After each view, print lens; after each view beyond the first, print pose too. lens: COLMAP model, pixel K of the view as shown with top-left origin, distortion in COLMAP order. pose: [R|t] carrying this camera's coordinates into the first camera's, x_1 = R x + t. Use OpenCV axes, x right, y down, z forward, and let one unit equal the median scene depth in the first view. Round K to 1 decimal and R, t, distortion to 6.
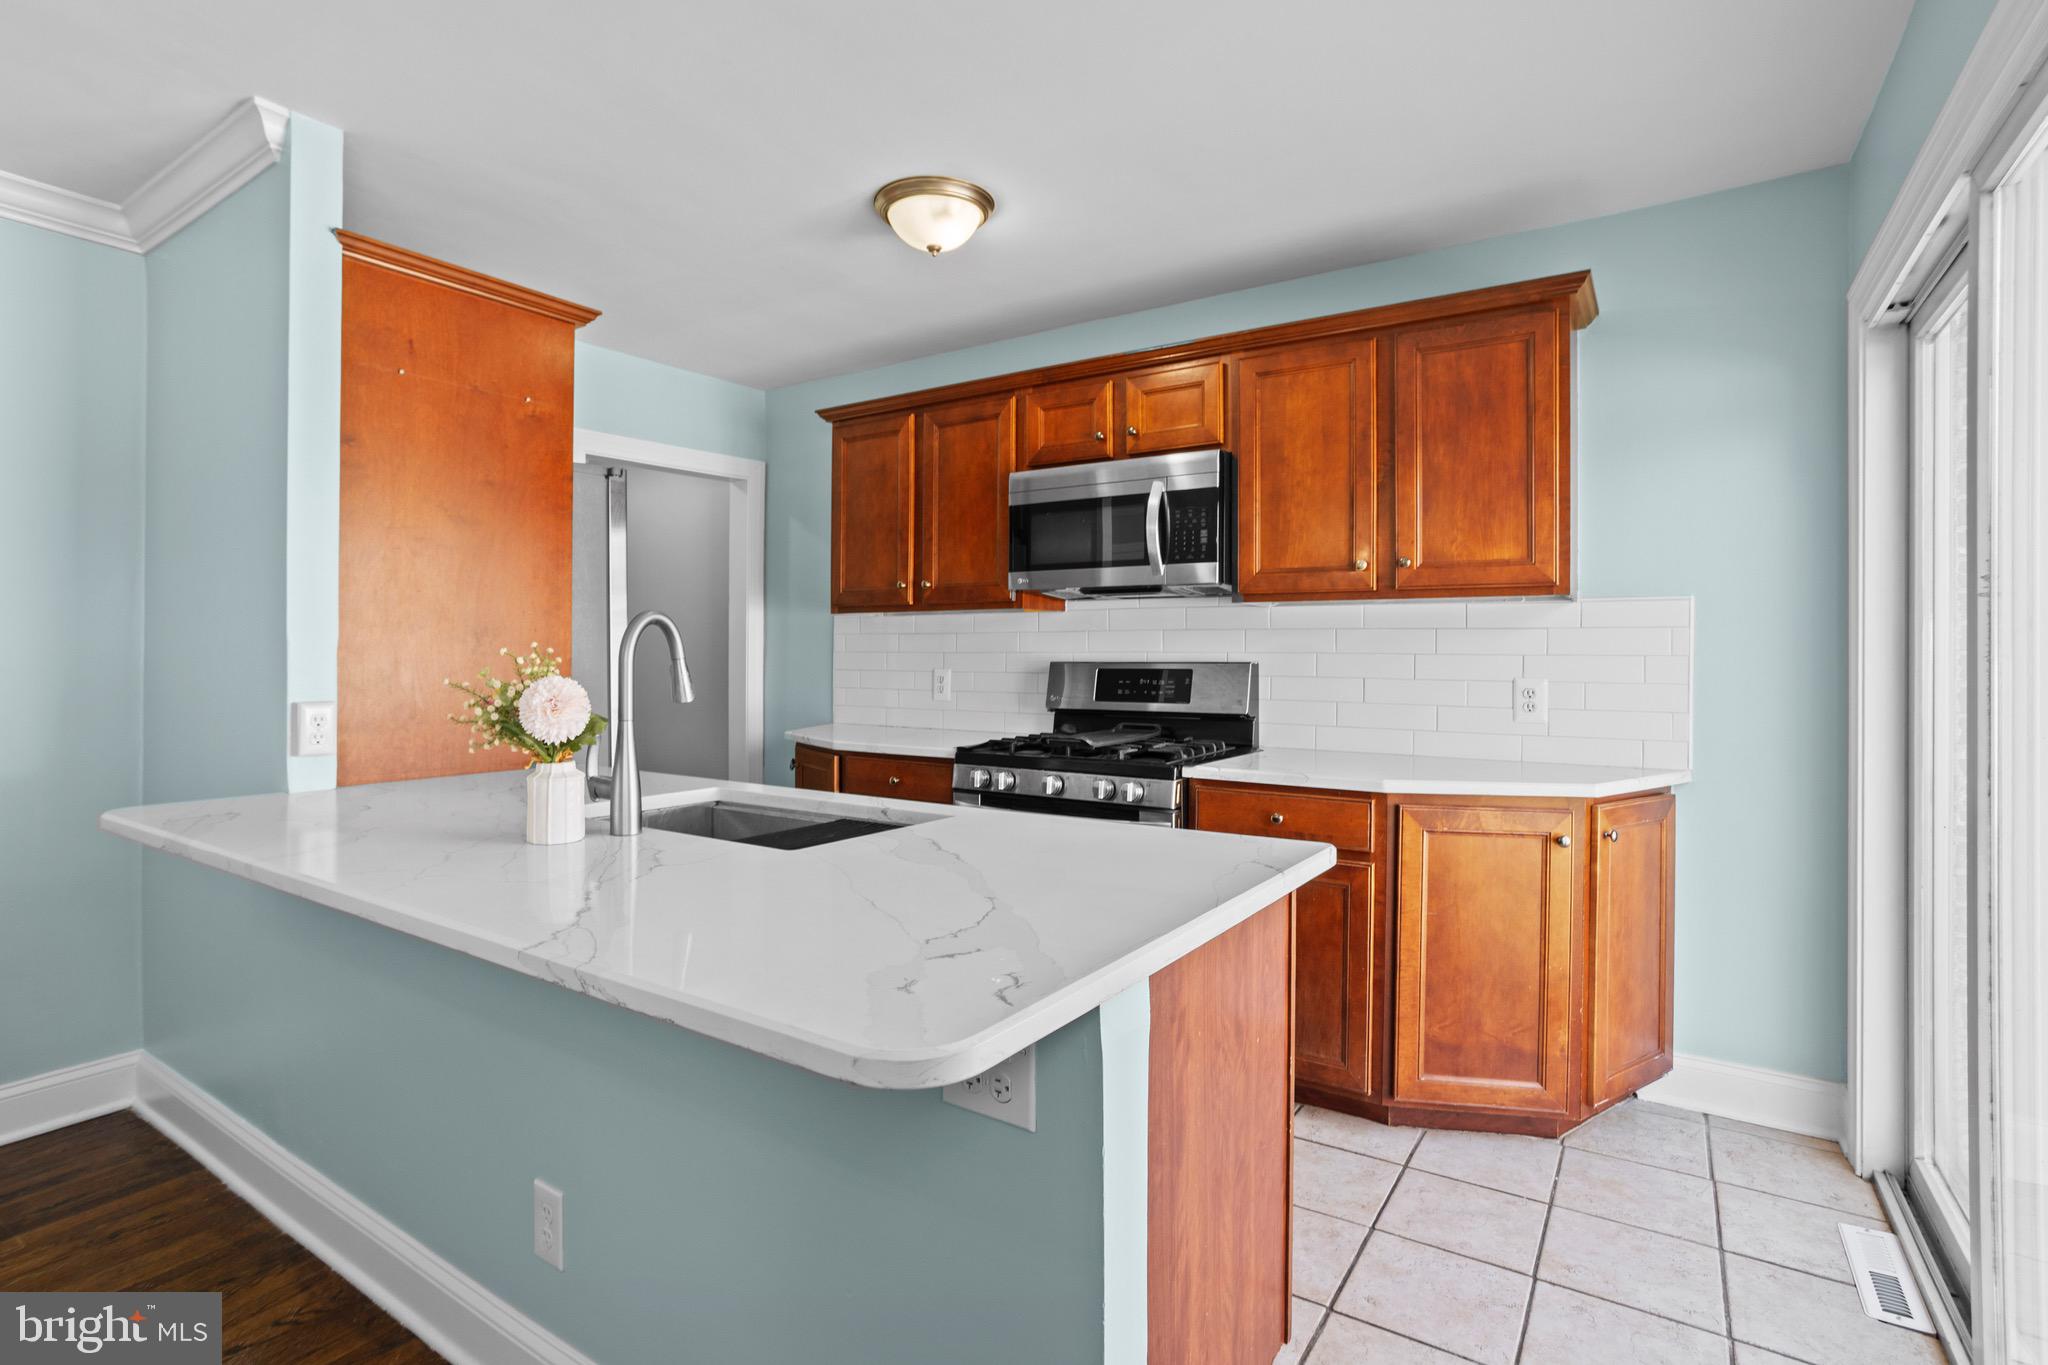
lens RADIAL K [[994.6, 0, 1011.5], [0, 994.6, 656.9], [0, 0, 1]] dist [-0.041019, 0.024300]
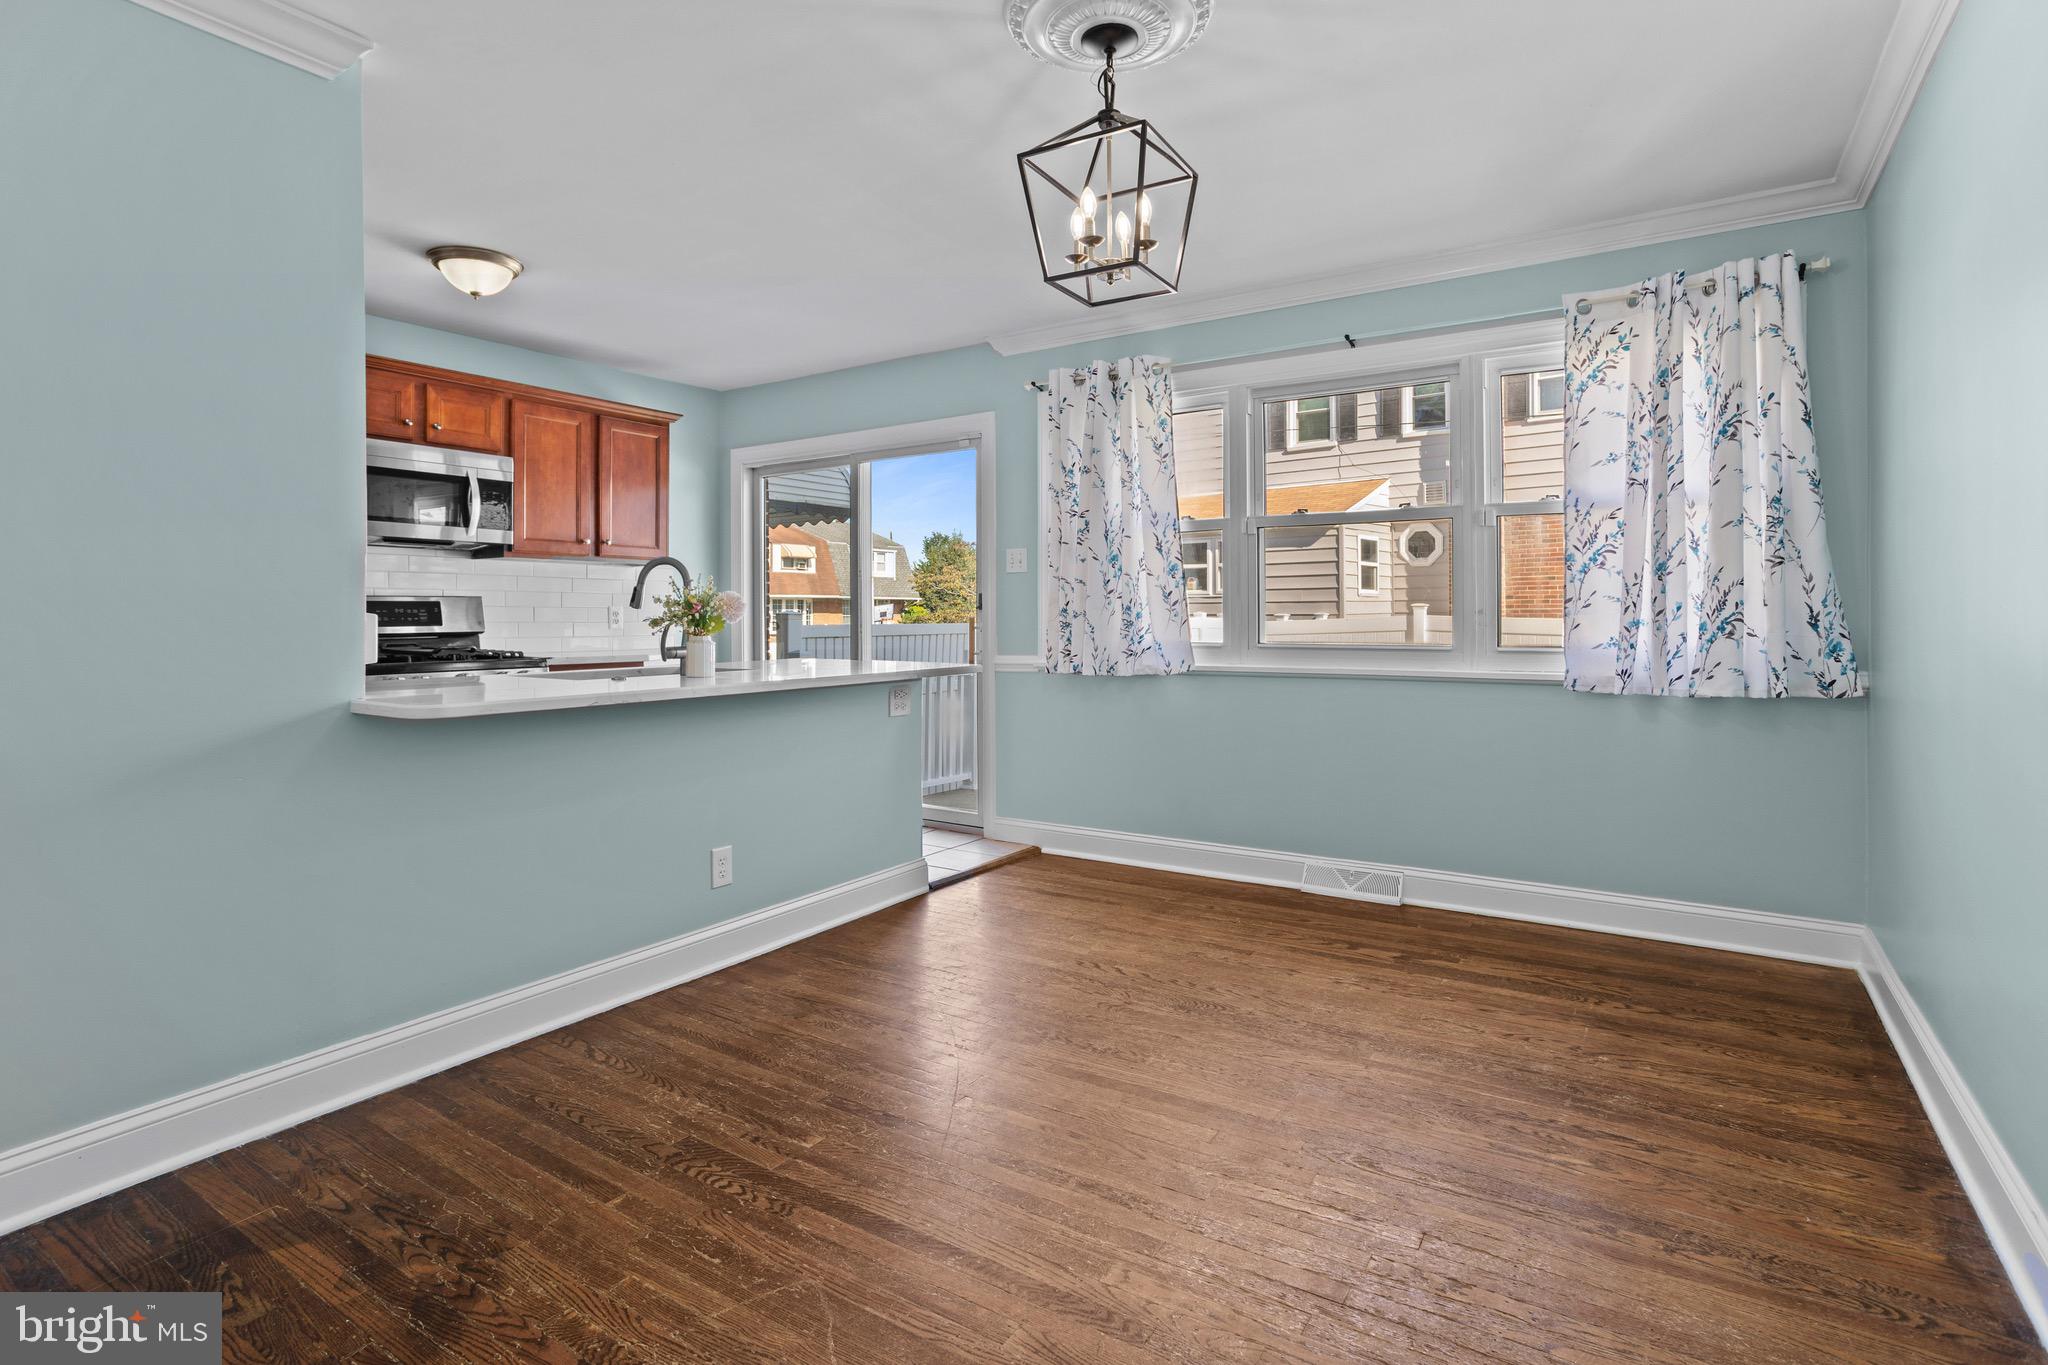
lens RADIAL K [[994.6, 0, 1037.5], [0, 994.6, 619.7], [0, 0, 1]] dist [-0.041019, 0.024300]
pose [[-0.022119, -0.007455, 0.999728, -1.313421], [0.005075, 0.999958, 0.007569, 0.035015], [-0.999742, 0.005241, -0.022080, 0.210148]]
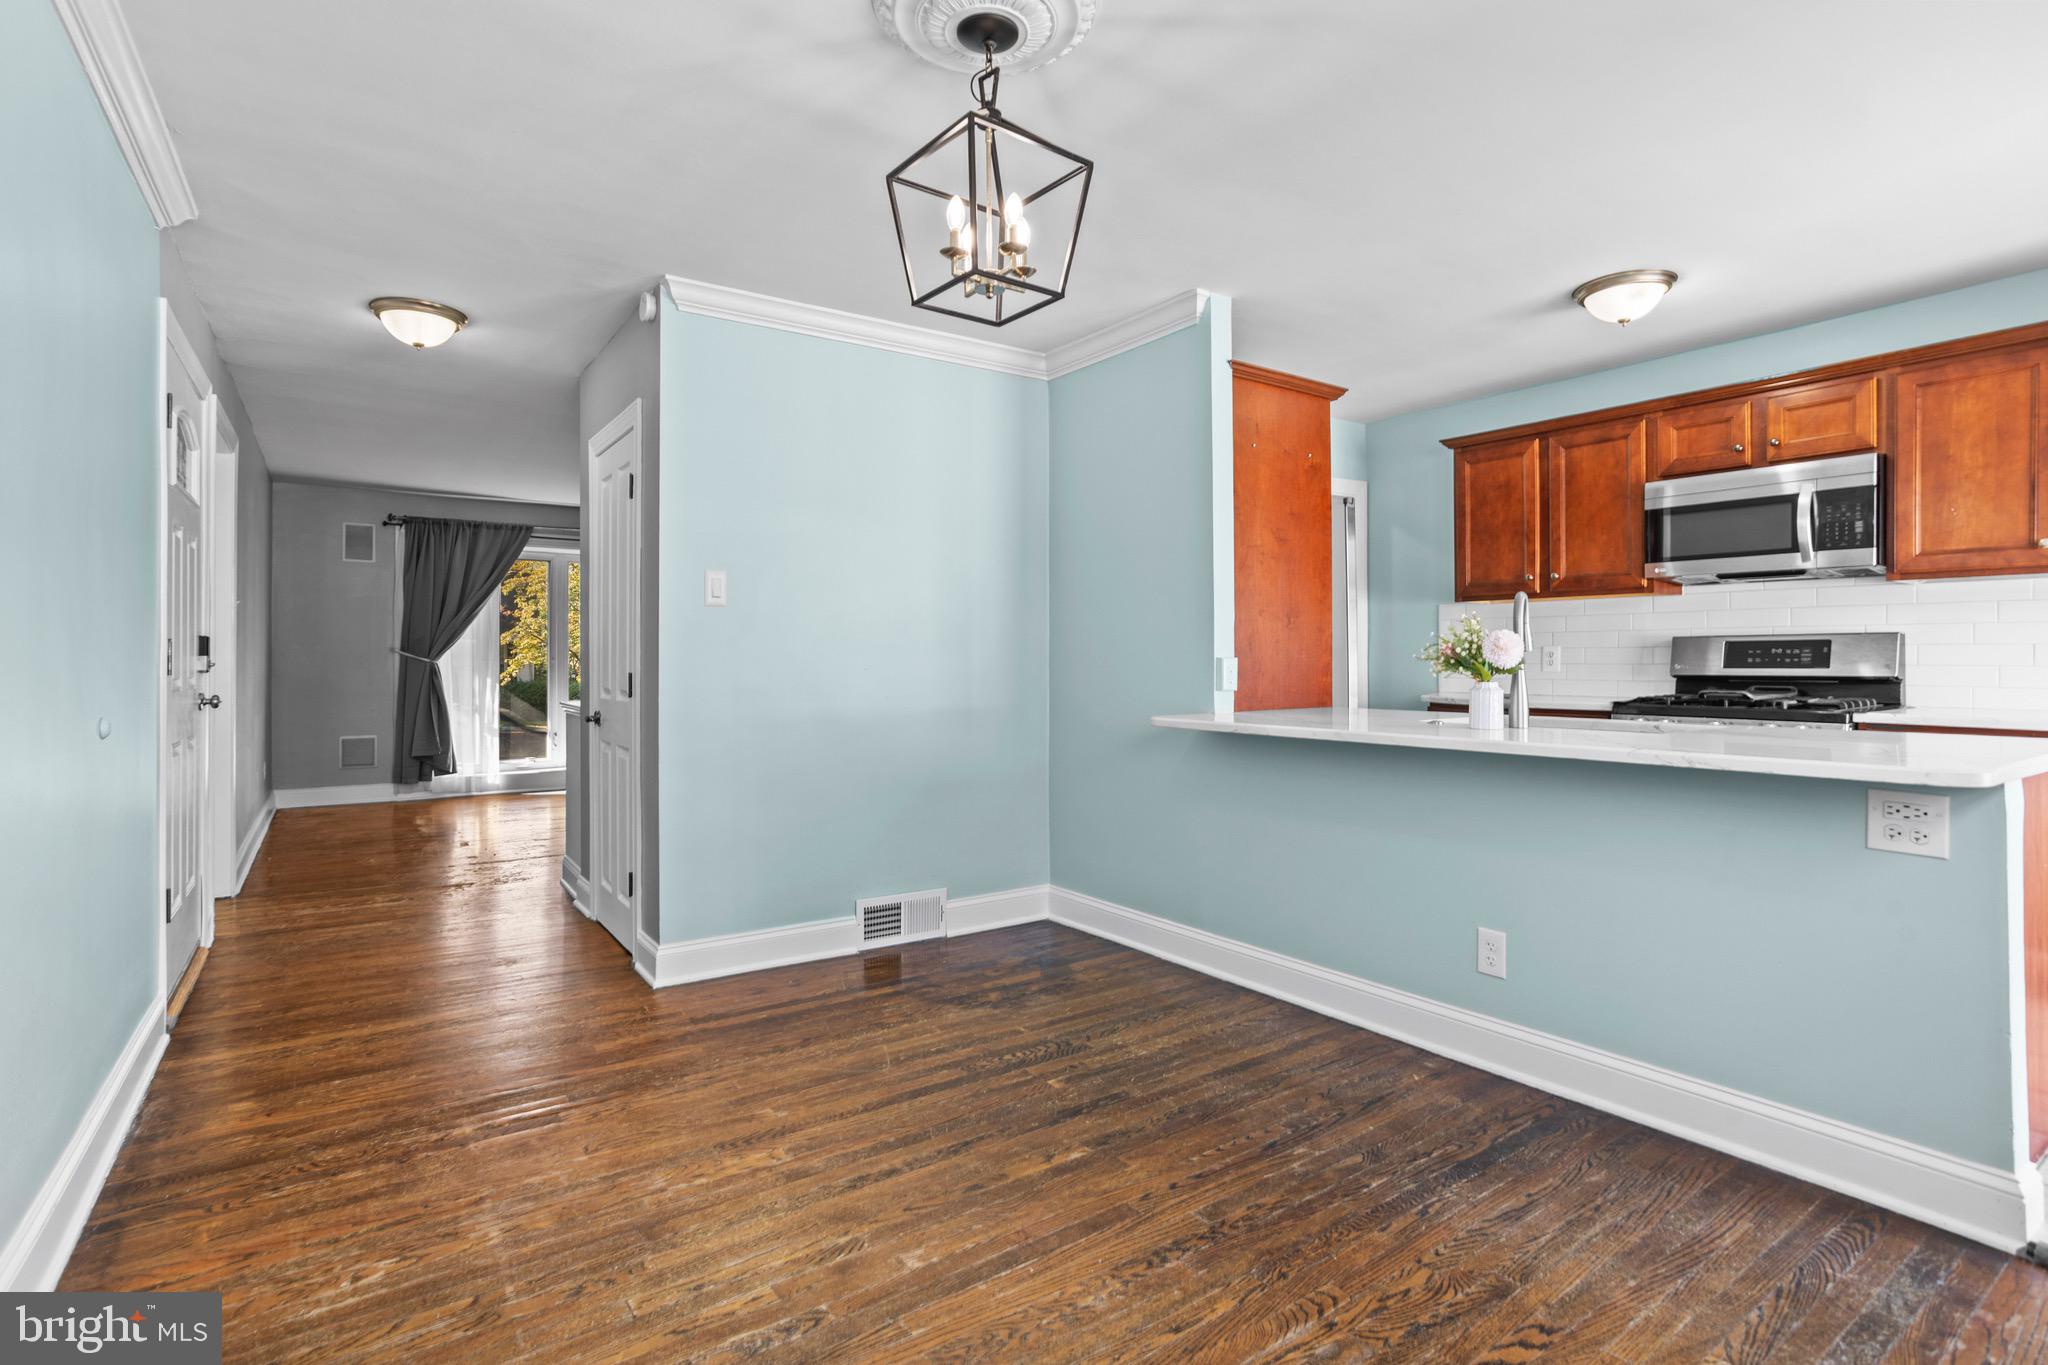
lens RADIAL K [[994.6, 0, 1003.7], [0, 994.6, 666.0], [0, 0, 1]] dist [-0.041019, 0.024300]
pose [[0.932425, -0.002940, -0.361352, -0.339682], [0.004199, 0.999988, 0.002698, 0.039564], [0.361340, -0.004033, 0.932426, -0.471225]]
